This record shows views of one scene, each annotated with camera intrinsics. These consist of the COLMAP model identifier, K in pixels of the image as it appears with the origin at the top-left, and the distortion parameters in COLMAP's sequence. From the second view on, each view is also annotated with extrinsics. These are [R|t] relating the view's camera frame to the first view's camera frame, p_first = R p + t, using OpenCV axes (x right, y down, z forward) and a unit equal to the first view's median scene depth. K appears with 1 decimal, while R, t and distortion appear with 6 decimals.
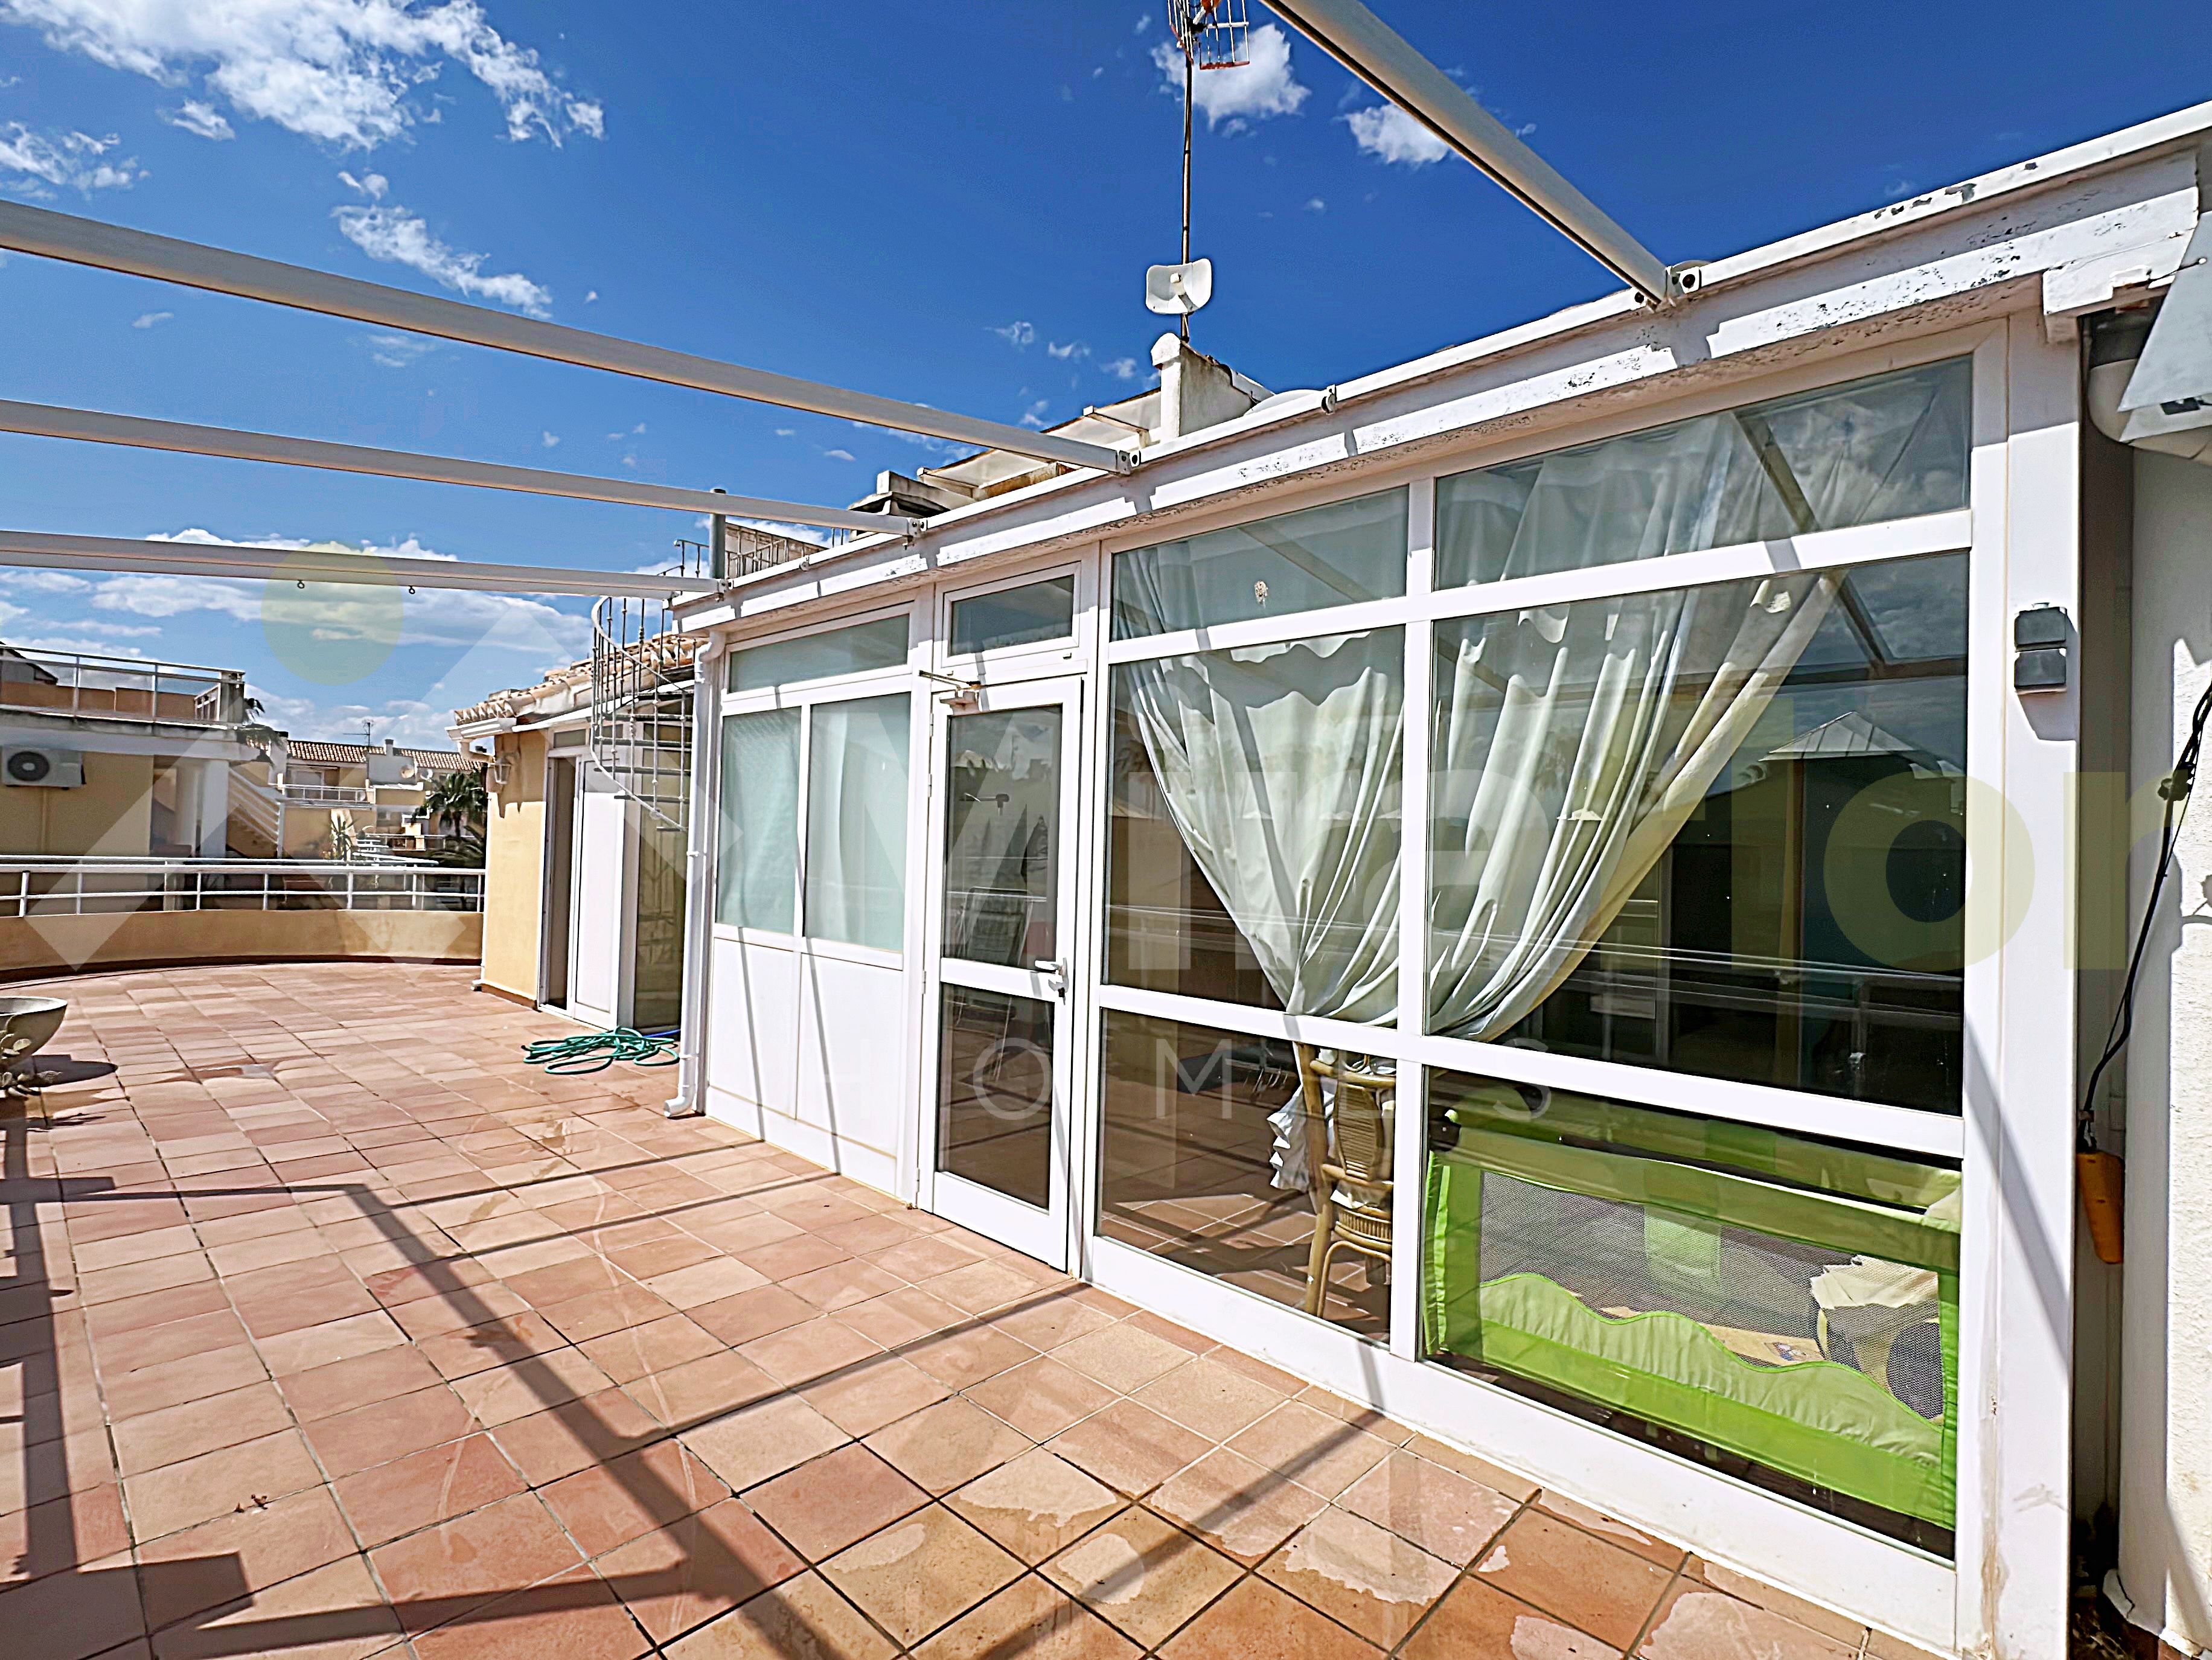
lens RADIAL K [[1059.5, 0, 1105.1], [0, 1059.5, 825.1], [0, 0, 1]] dist [-0.000230, 0.000390]
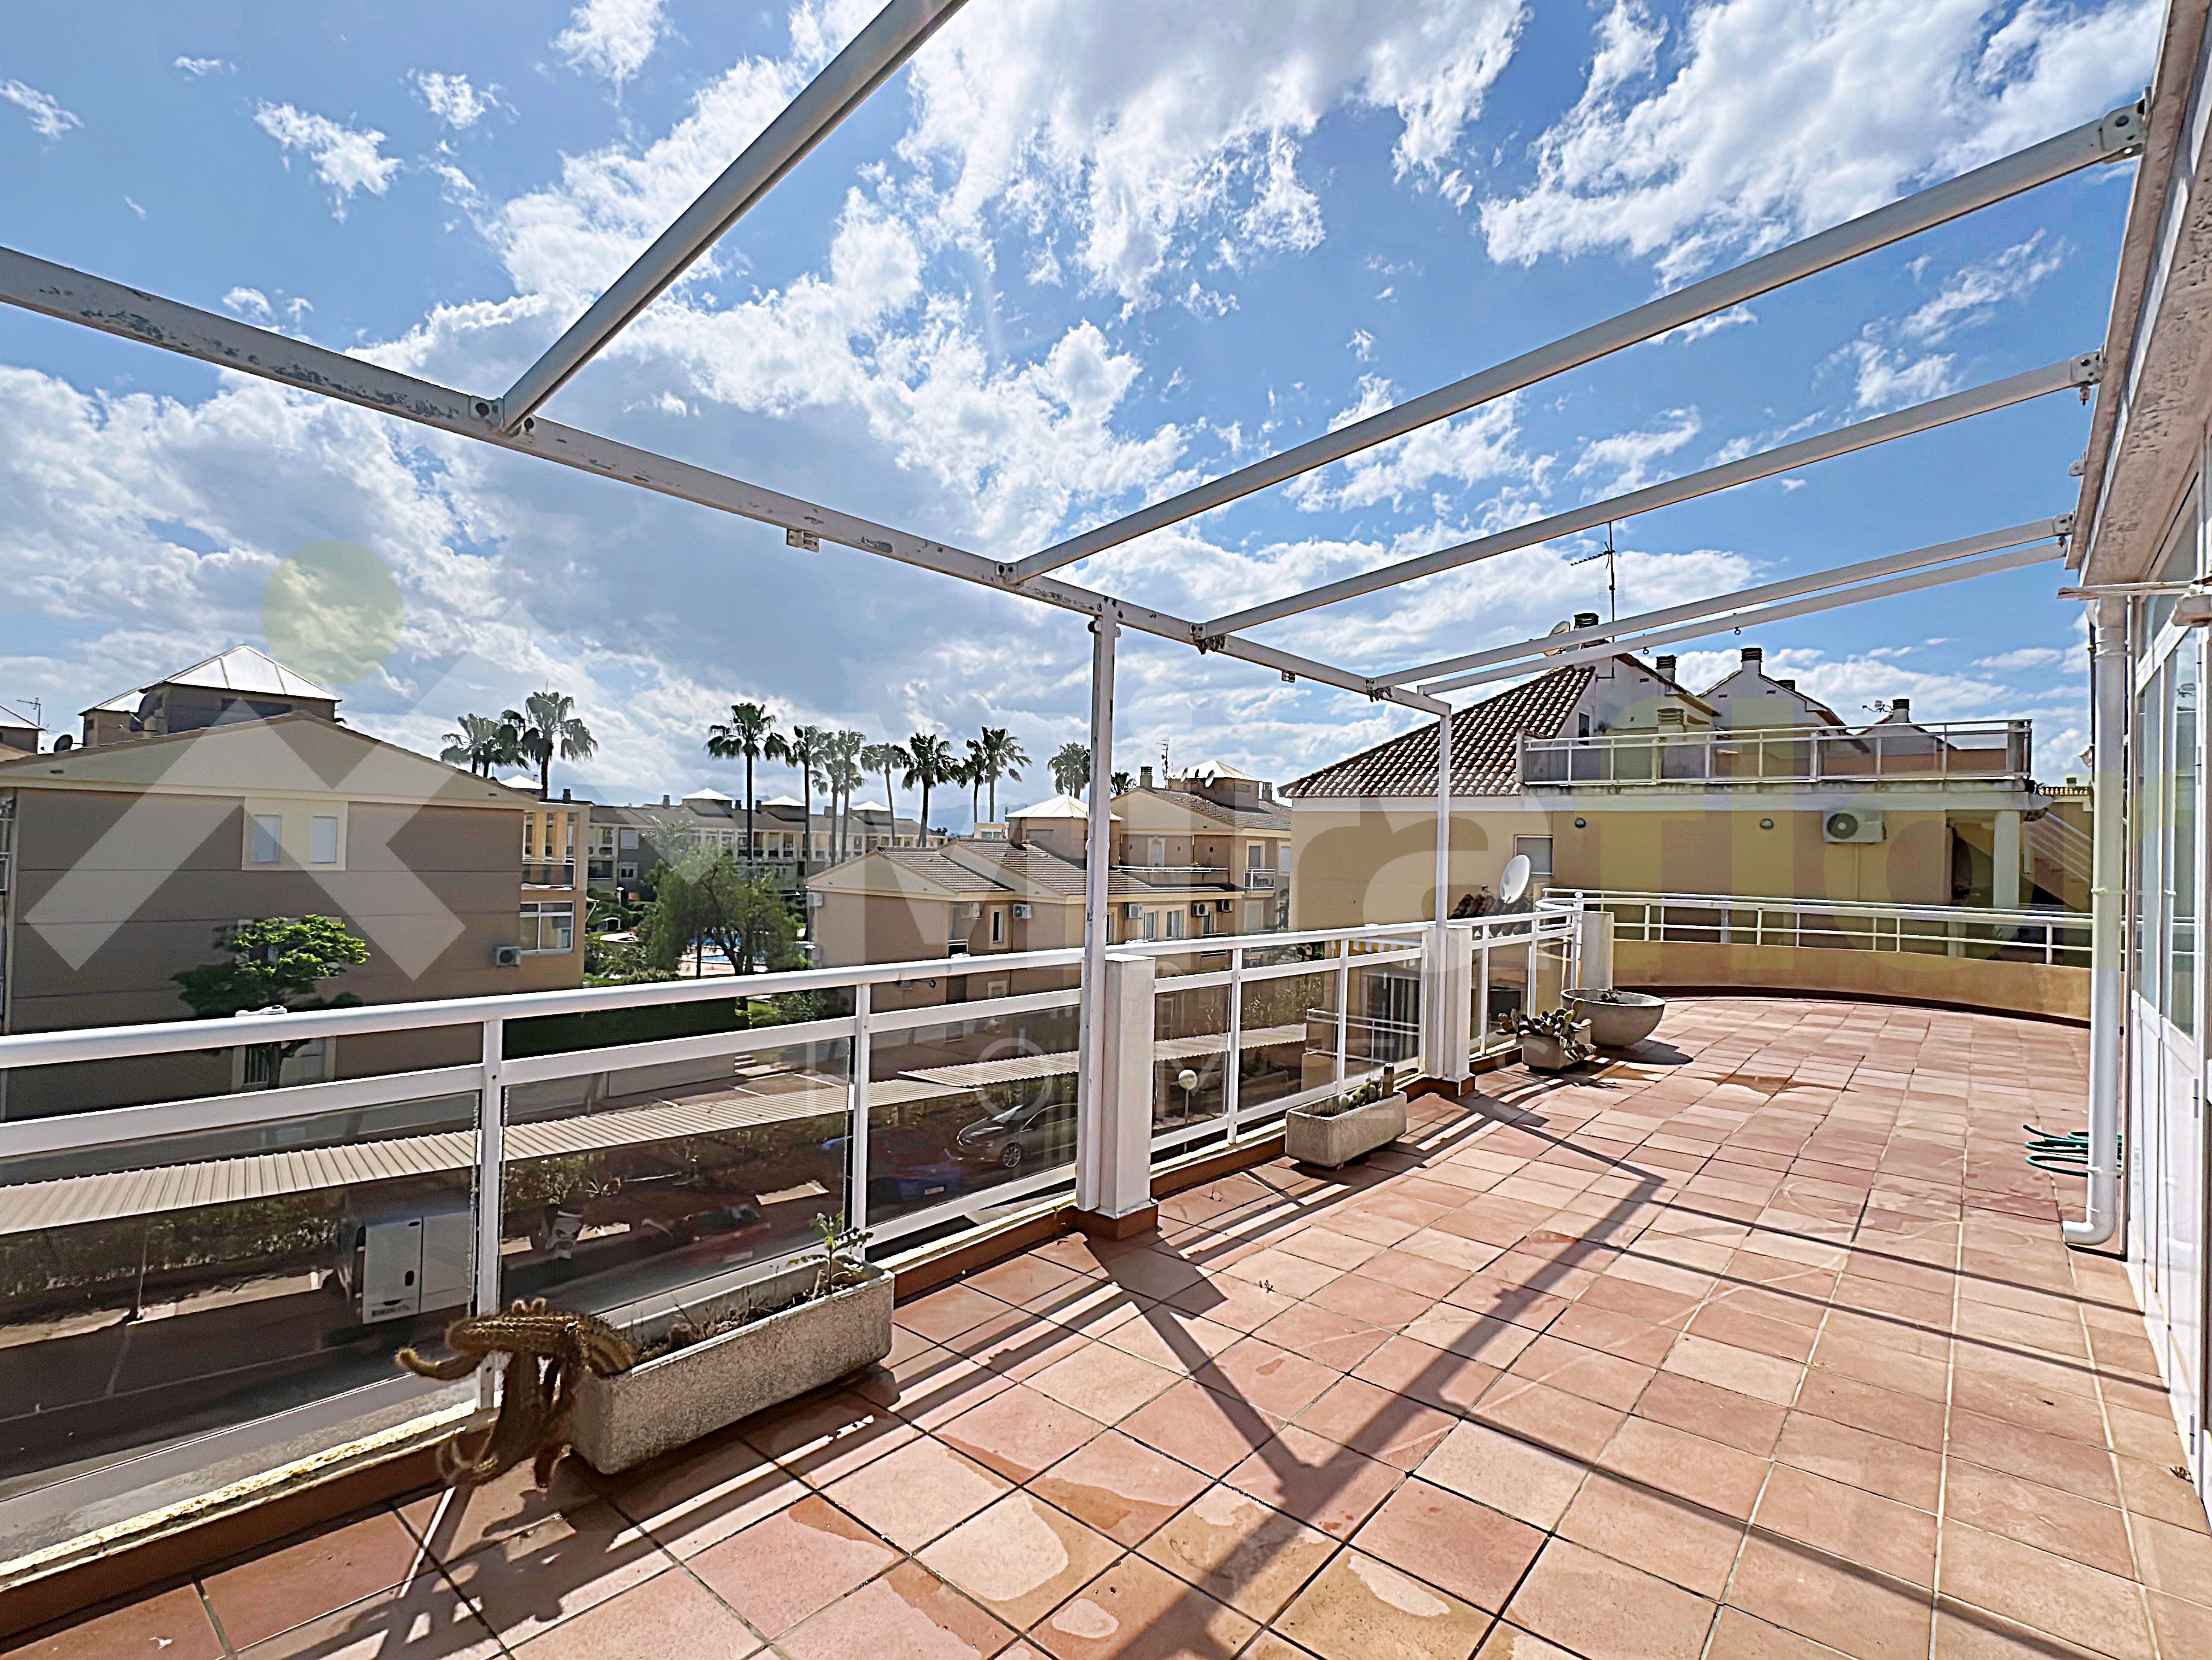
lens RADIAL K [[1059.5, 0, 1111.7], [0, 1059.5, 835.9], [0, 0, 1]] dist [-0.000230, 0.000390]
pose [[0.061289, -0.040740, -0.997288, 0.393675], [-0.005175, 0.999140, -0.041134, 0.029579], [0.998107, 0.007682, 0.061026, 0.364040]]
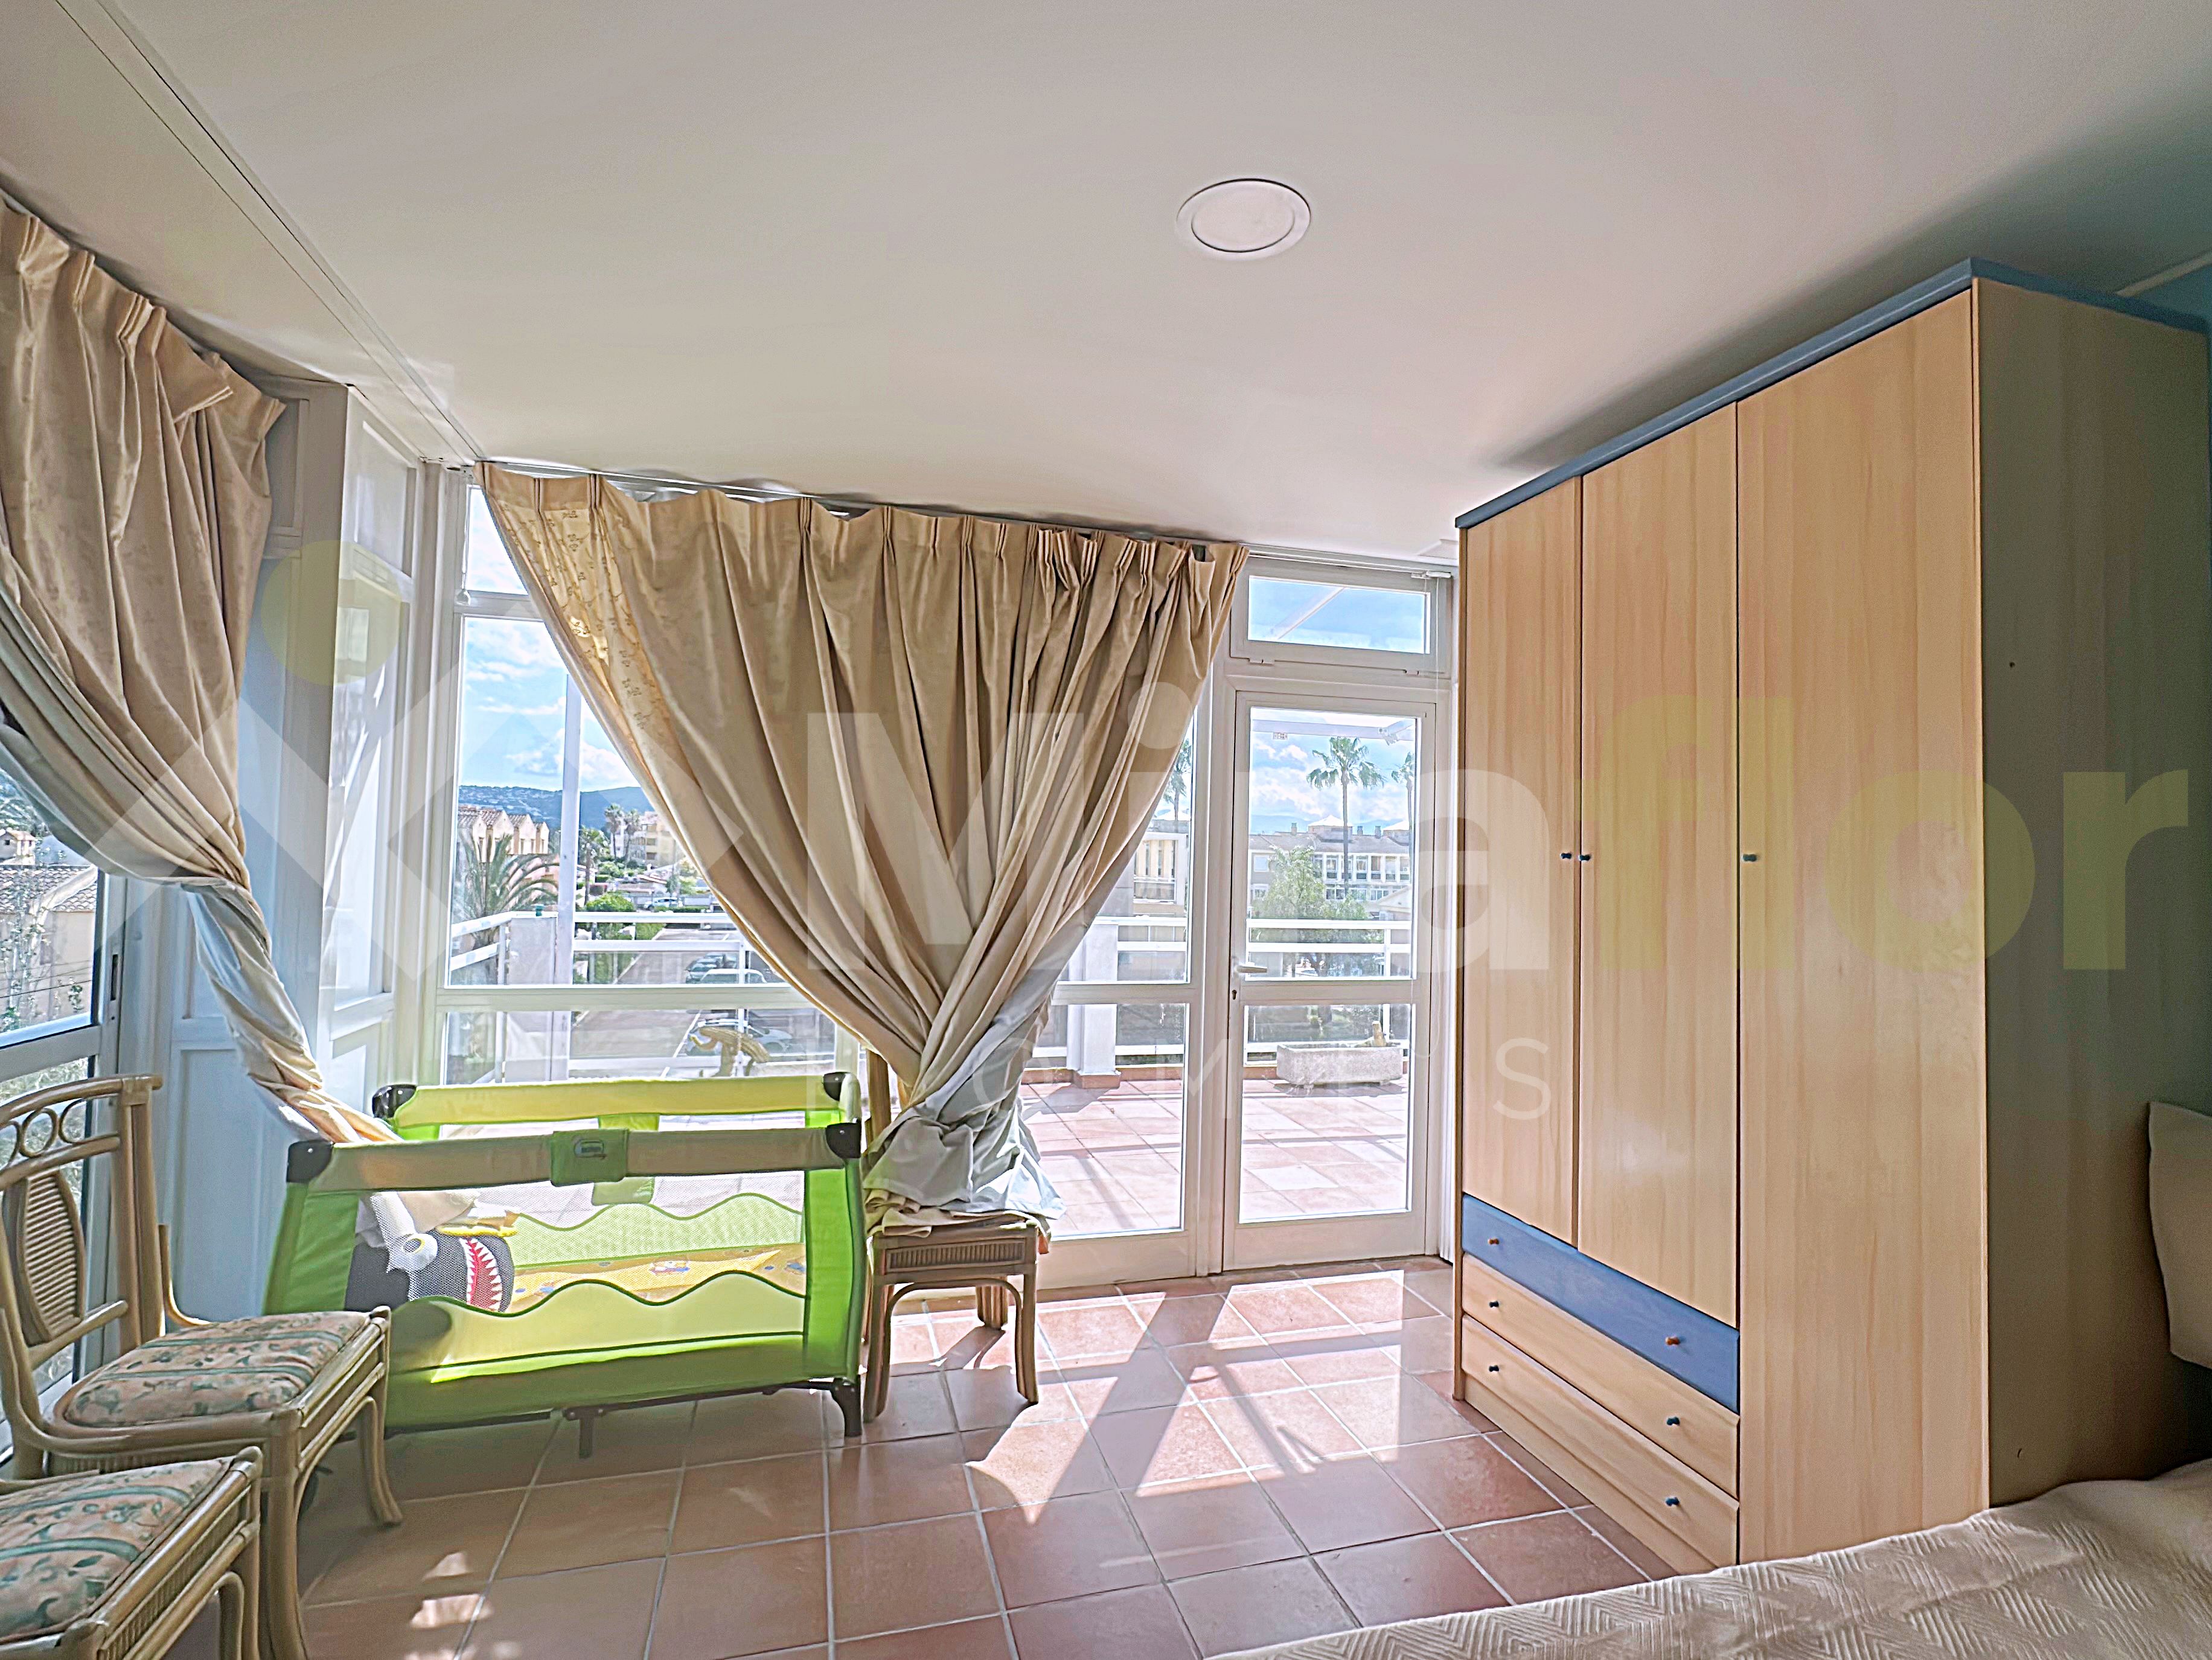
lens RADIAL K [[1059.5, 0, 1106.2], [0, 1059.5, 827.3], [0, 0, 1]] dist [-0.000230, 0.000390]
pose [[-0.509698, -0.067923, -0.857668, 0.750599], [-0.027540, 0.997656, -0.062643, 0.068447], [0.859912, -0.008309, -0.510374, 1.223357]]
